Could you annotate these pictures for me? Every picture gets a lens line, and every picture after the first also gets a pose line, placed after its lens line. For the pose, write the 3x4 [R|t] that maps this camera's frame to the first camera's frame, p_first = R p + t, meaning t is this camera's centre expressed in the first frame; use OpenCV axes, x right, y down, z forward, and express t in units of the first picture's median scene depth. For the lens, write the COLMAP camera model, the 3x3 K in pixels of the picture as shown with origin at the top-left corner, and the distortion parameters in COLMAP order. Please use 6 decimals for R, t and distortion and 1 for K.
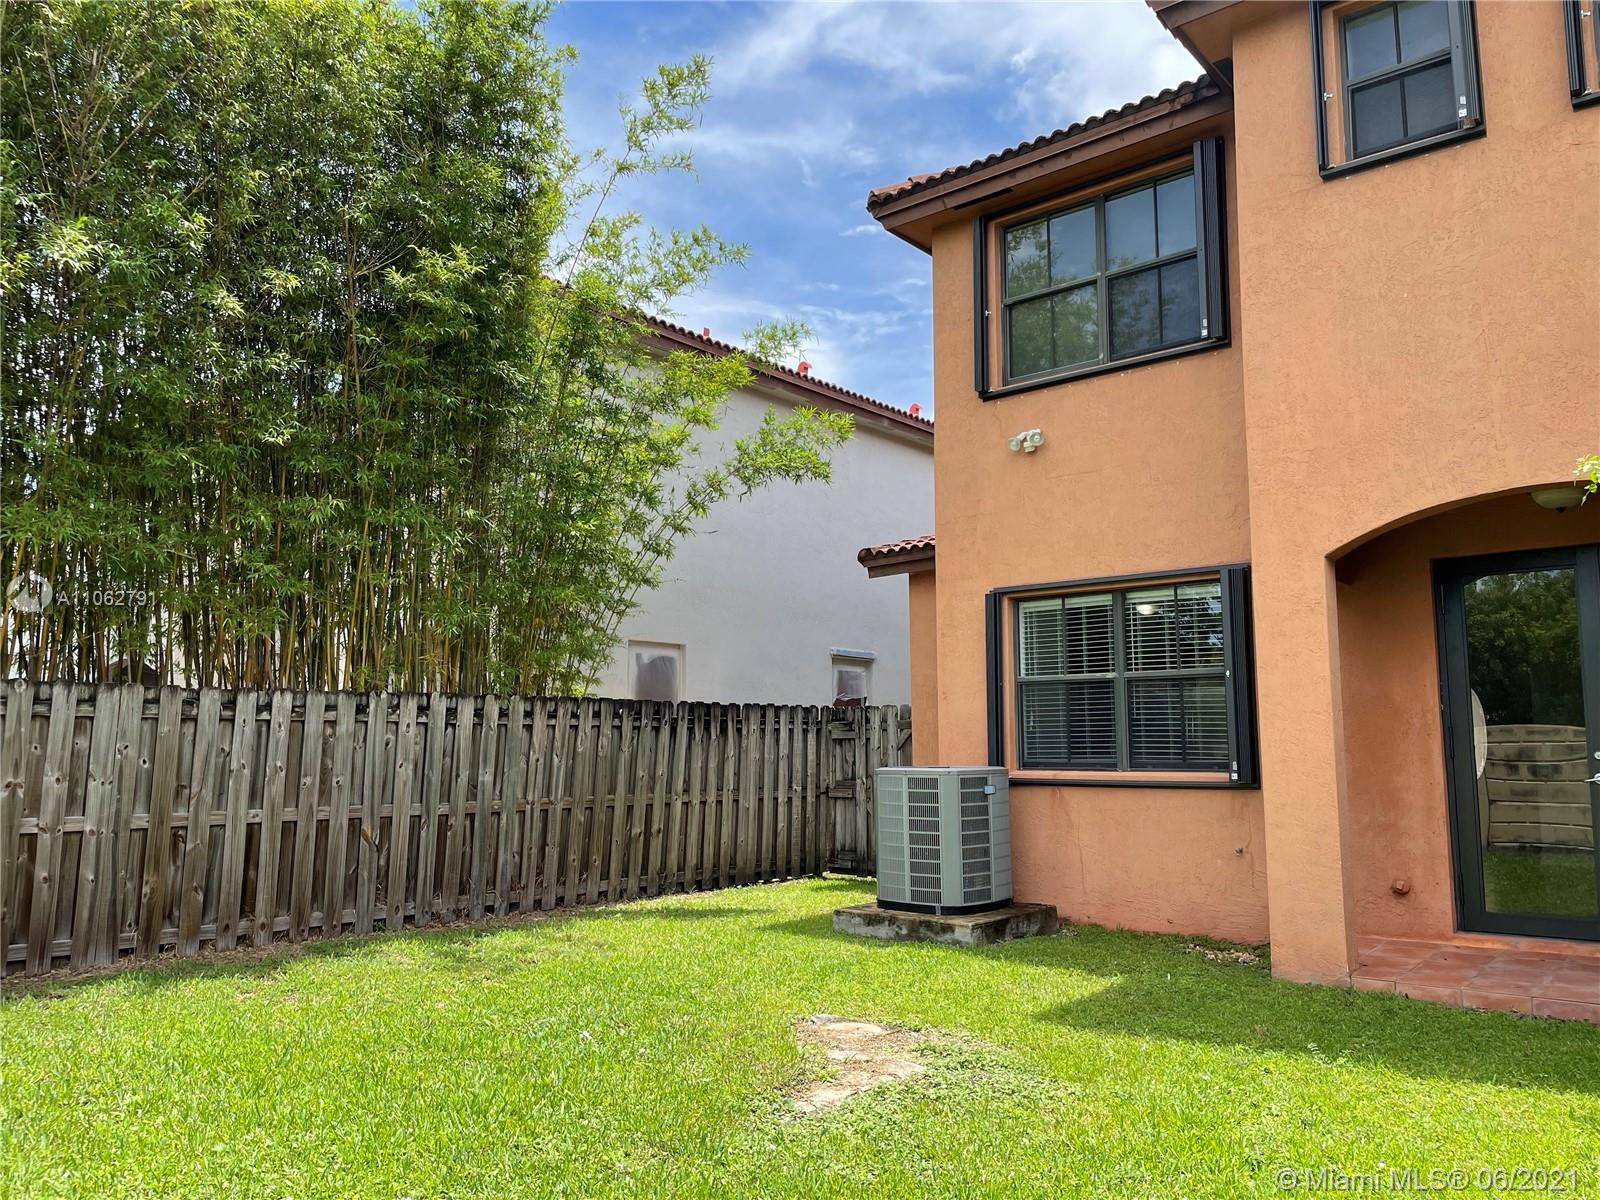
lens RADIAL K [[1220.6, 0, 805.1], [0, 1220.6, 607.5], [0, 0, 1]] dist [0.081572, -0.101916]
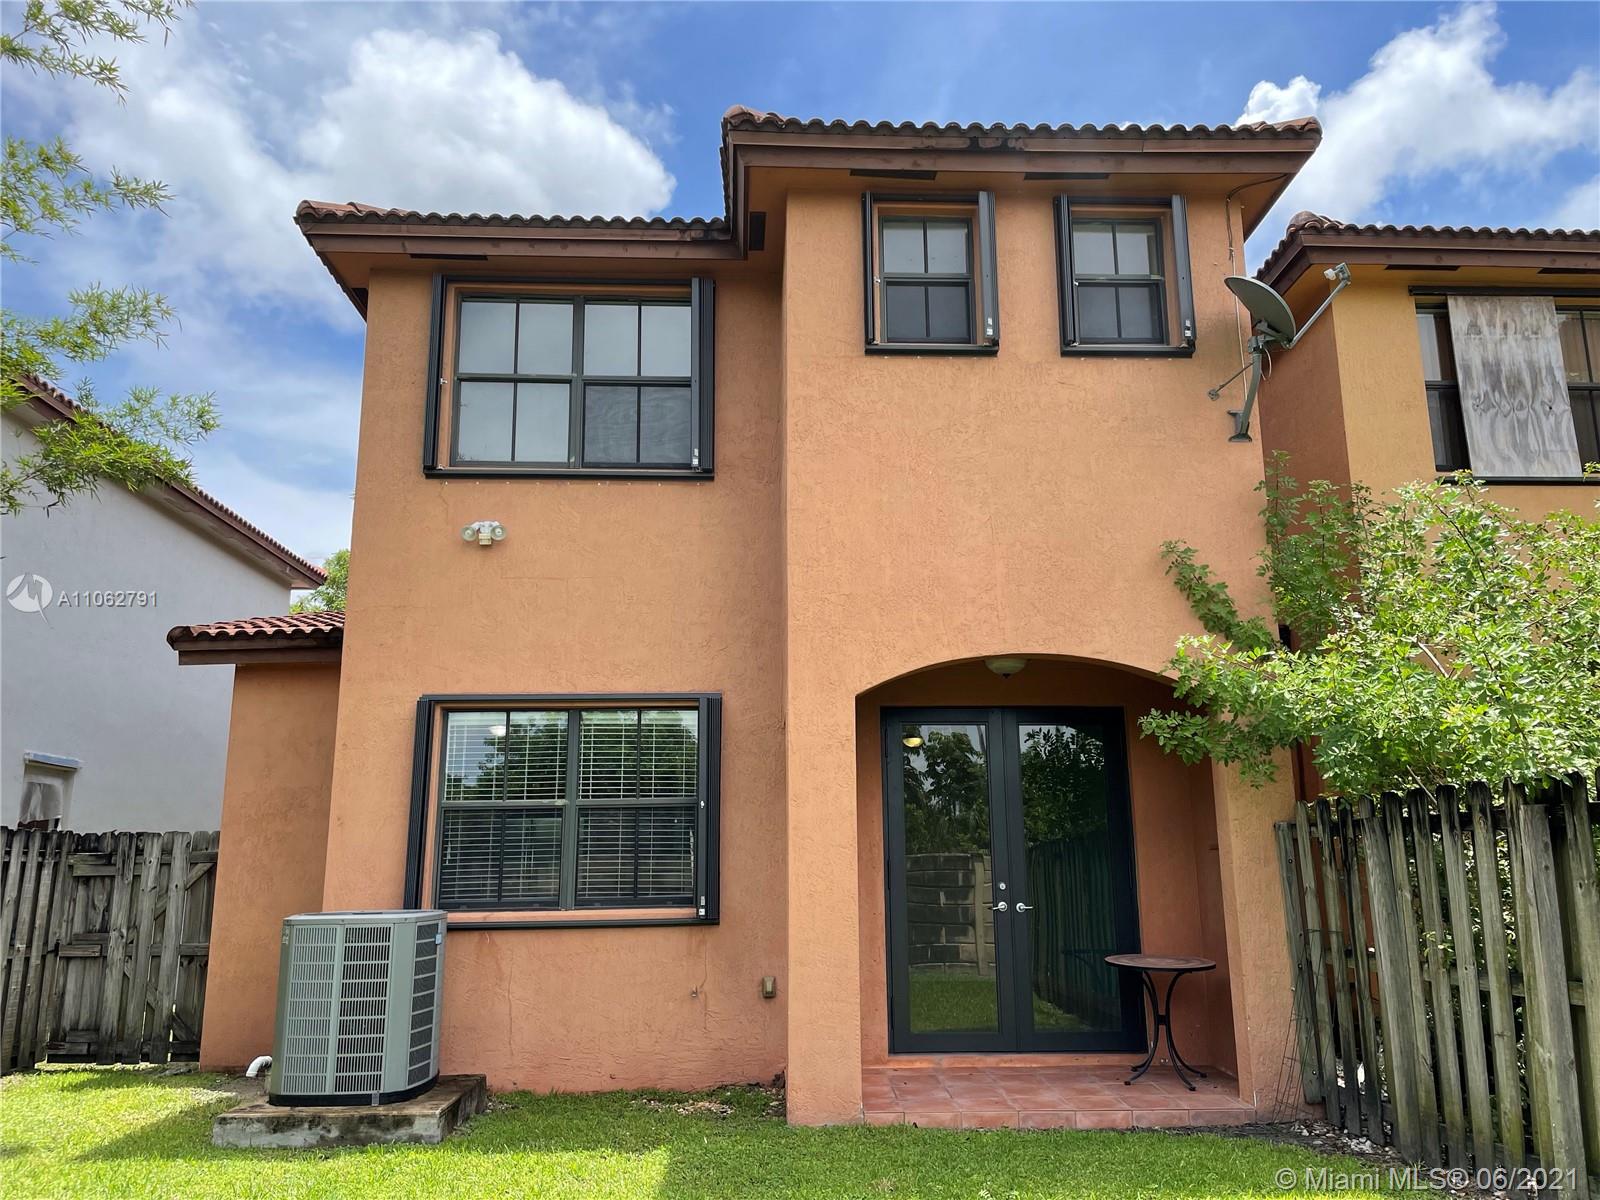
lens RADIAL K [[1220.6, 0, 812.6], [0, 1220.6, 603.1], [0, 0, 1]] dist [0.081572, -0.101916]
pose [[0.733048, 0.142026, 0.665183, -0.252611], [-0.072087, 0.988671, -0.131653, 0.016170], [-0.676346, 0.048556, 0.734982, 0.205490]]
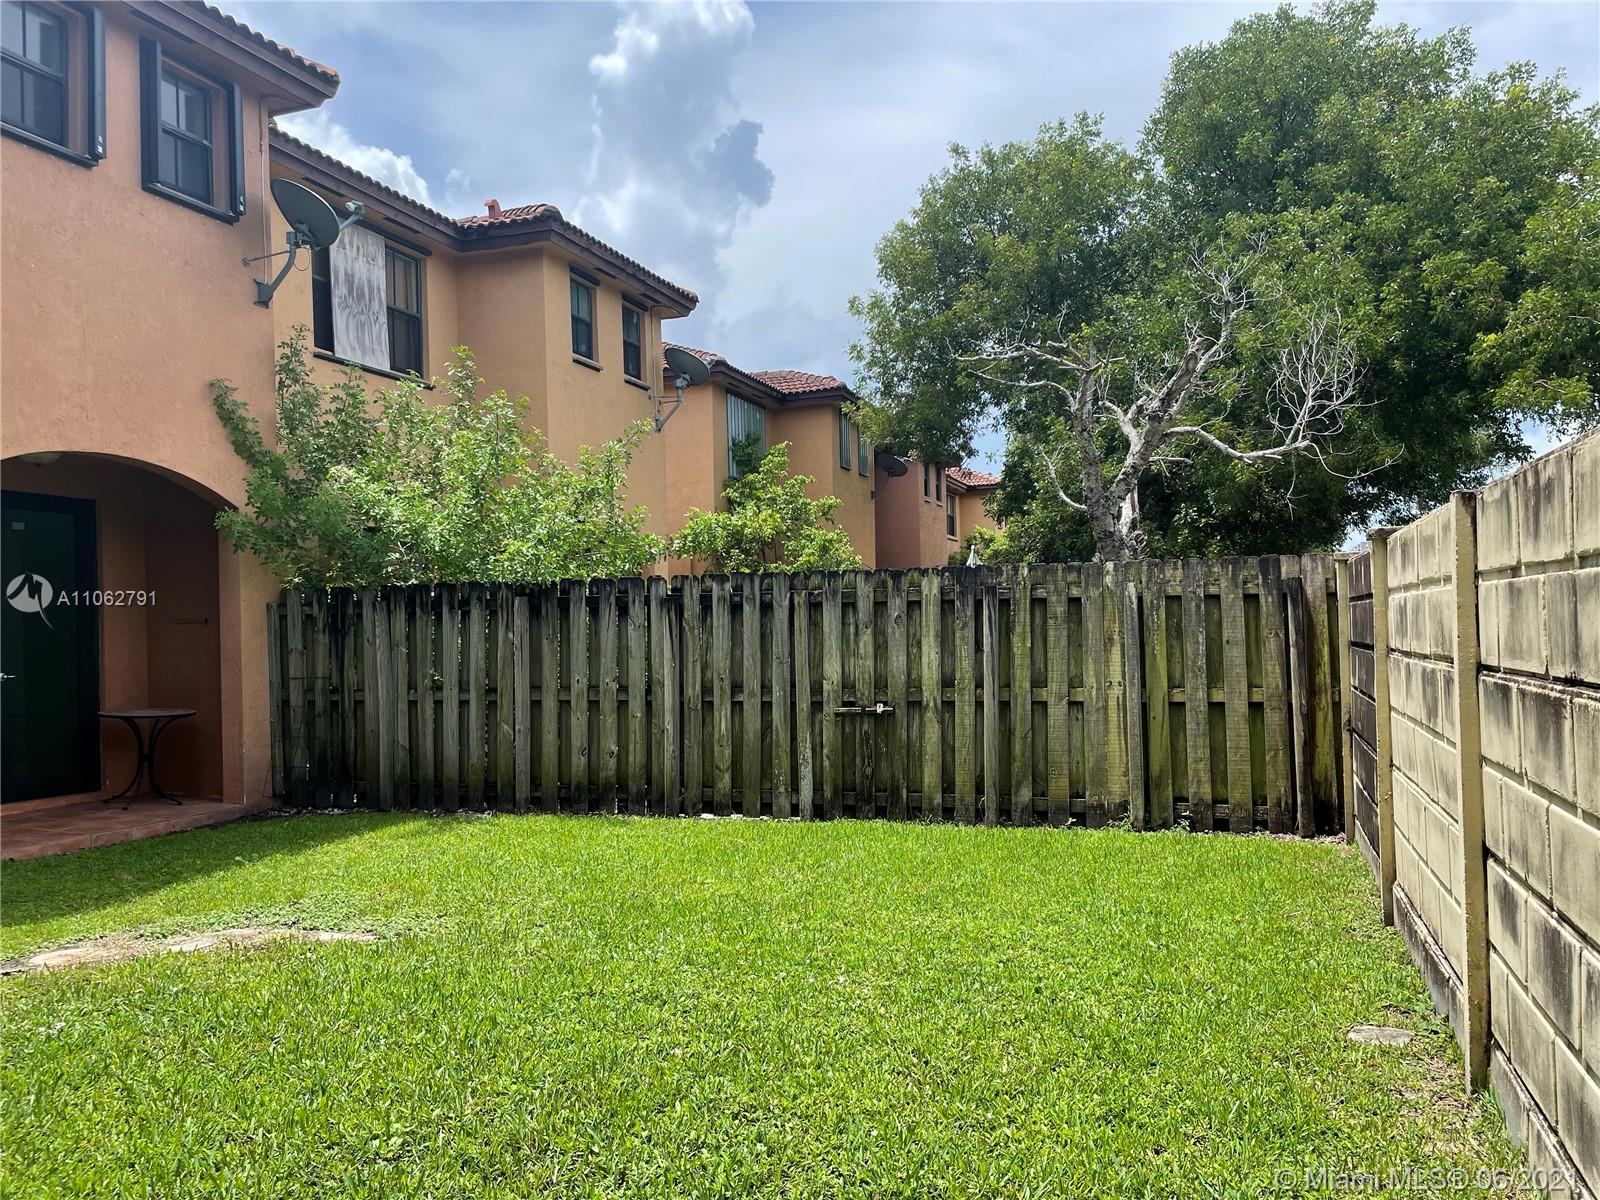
lens RADIAL K [[1220.6, 0, 798.6], [0, 1220.6, 609.2], [0, 0, 1]] dist [0.081572, -0.101916]
pose [[-0.352601, 0.024721, 0.935447, -0.676852], [-0.083787, 0.994802, -0.057872, 0.060943], [-0.932015, -0.098784, -0.348696, 0.557300]]
